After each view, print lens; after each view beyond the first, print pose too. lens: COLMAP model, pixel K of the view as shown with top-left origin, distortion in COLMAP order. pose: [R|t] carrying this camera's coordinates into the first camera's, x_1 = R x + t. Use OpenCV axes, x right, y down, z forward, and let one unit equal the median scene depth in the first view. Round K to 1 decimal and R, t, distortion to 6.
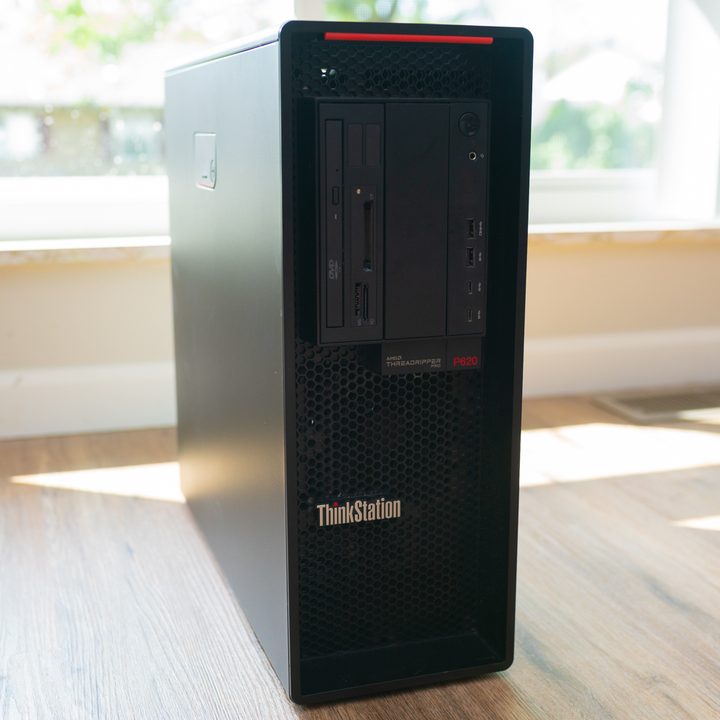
lens RADIAL K [[1044.5, 0, 359.6], [0, 1044.5, 360.0], [0, 0, 1]] dist [0.007250, 0.000000]
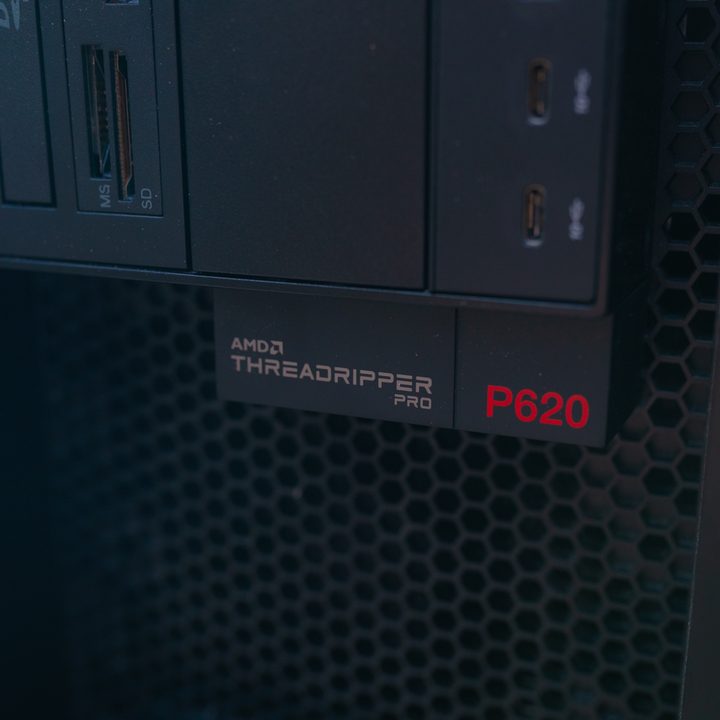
lens RADIAL K [[1044.5, 0, 360.6], [0, 1044.5, 360.0], [0, 0, 1]] dist [0.007250, 0.000000]
pose [[0.782851, 0.171915, -0.597988, 0.217914], [-0.138775, 0.985106, 0.101530, -0.029544], [0.606536, 0.003503, 0.795048, 0.784856]]
